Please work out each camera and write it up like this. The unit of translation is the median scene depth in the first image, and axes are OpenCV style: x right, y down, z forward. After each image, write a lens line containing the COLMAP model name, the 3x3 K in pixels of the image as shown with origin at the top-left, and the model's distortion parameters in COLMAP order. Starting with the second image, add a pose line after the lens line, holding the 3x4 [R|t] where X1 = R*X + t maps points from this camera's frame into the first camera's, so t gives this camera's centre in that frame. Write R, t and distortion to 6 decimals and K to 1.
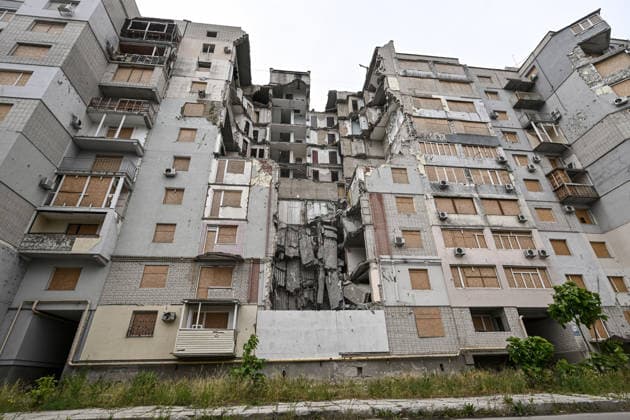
lens RADIAL K [[304.9, 0, 315.0], [0, 304.9, 210.0], [0, 0, 1]] dist [0.001867, 0.000991]
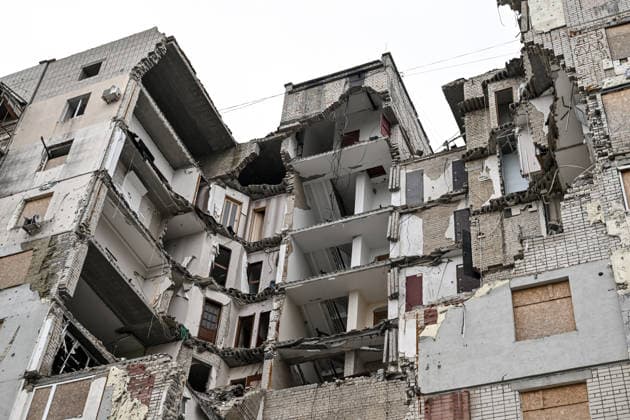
lens RADIAL K [[931.1, 0, 315.0], [0, 931.1, 210.0], [0, 0, 1]] dist [-0.004764, -0.009155]
pose [[0.864948, -0.285194, -0.412953, 0.489975], [0.165302, 0.938822, -0.302138, 0.026262], [0.473857, 0.193072, 0.859176, 0.150482]]
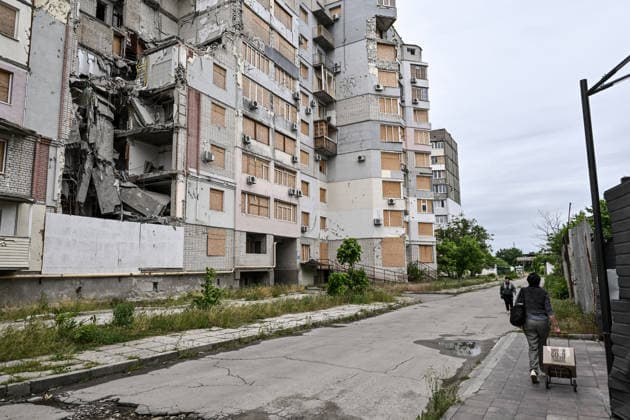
lens RADIAL K [[426.4, 0, 315.0], [0, 426.4, 210.0], [0, 0, 1]] dist [0.001895, 0.002439]
pose [[0.589227, 0.131739, 0.797155, -0.468543], [-0.399811, 0.904898, 0.145980, -0.058184], [-0.702113, -0.404727, 0.585861, -0.025488]]
